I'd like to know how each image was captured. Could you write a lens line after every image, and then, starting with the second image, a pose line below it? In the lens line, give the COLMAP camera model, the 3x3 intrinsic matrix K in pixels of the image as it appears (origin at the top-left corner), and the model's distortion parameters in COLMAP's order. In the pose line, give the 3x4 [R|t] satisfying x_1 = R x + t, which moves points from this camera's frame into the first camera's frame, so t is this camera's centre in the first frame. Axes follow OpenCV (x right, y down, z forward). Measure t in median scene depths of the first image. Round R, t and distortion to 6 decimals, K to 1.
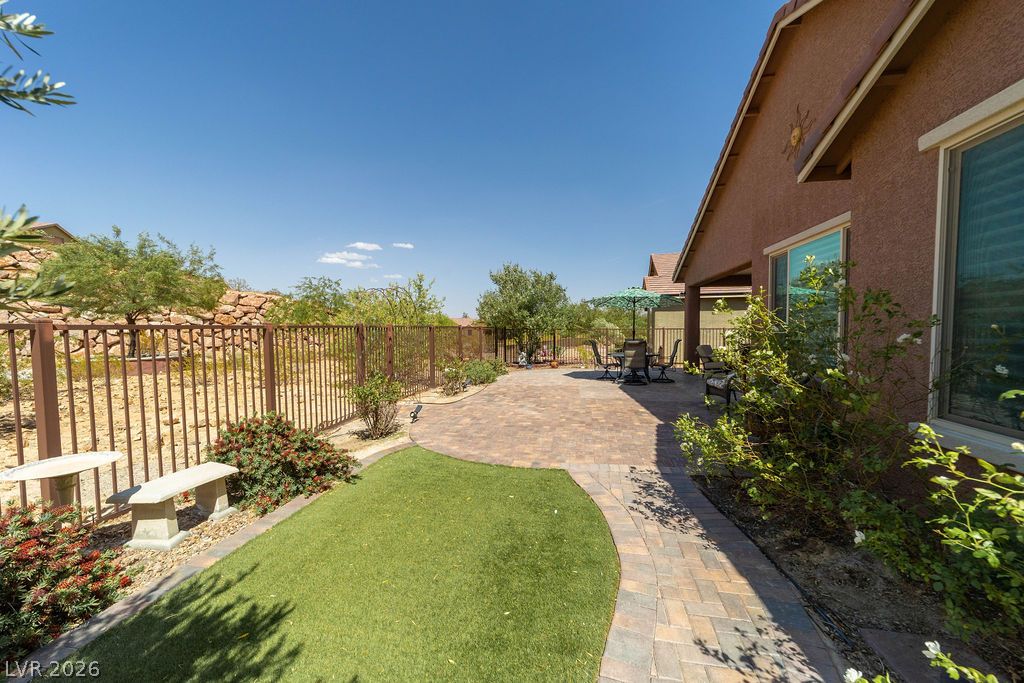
lens RADIAL K [[395.9, 0, 512.0], [0, 395.9, 341.5], [0, 0, 1]] dist [0.000419, 0.000236]
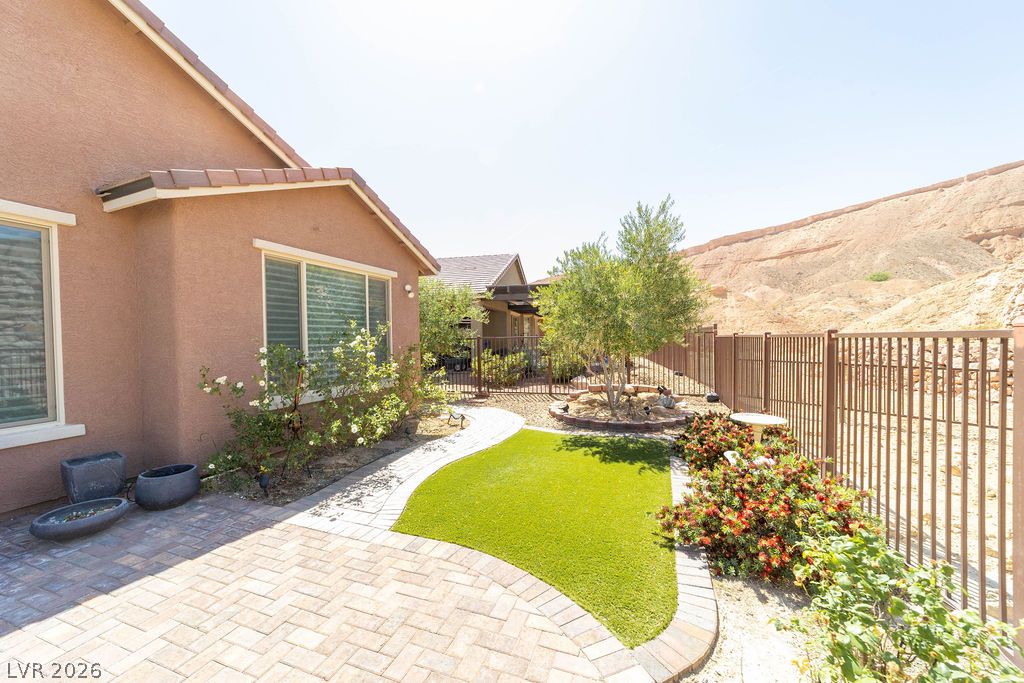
lens RADIAL K [[393.2, 0, 511.4], [0, 393.2, 355.9], [0, 0, 1]] dist [0.002500, 0.000589]
pose [[-0.985703, 0.023311, 0.166874, -0.315910], [0.036137, 0.996585, 0.074245, -0.084164], [-0.164574, 0.079214, -0.983179, 2.329262]]
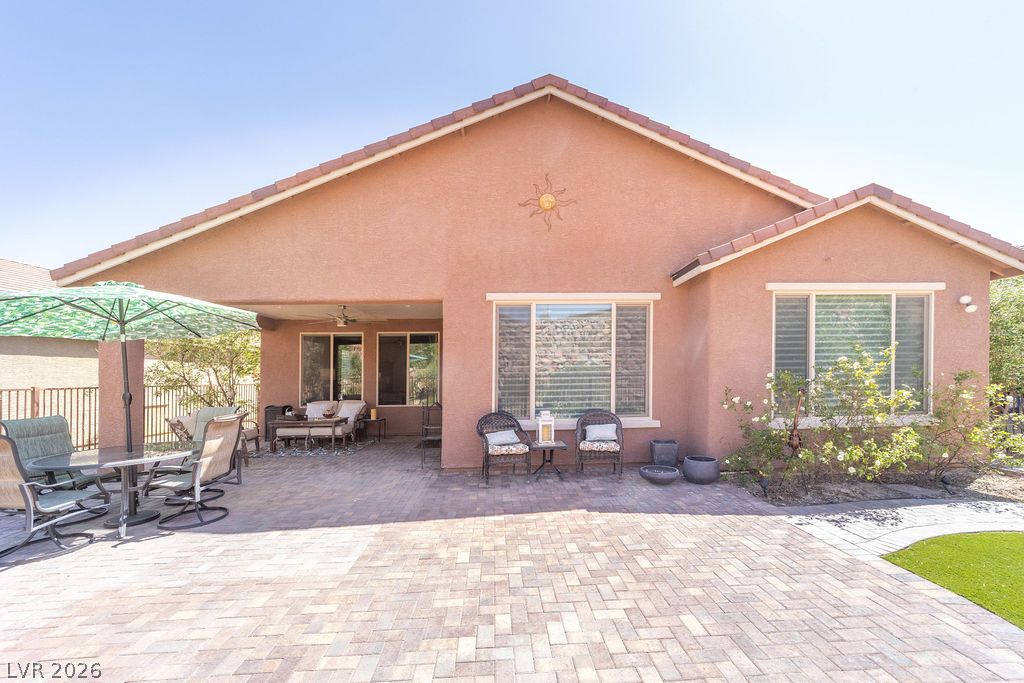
lens RADIAL K [[407.4, 0, 524.9], [0, 407.4, 380.5], [0, 0, 1]] dist [0.000747, 0.000405]
pose [[-0.265525, 0.011844, 0.964031, -0.609764], [0.049861, 0.998755, 0.001463, -0.070123], [-0.962814, 0.048456, -0.265785, 2.558488]]
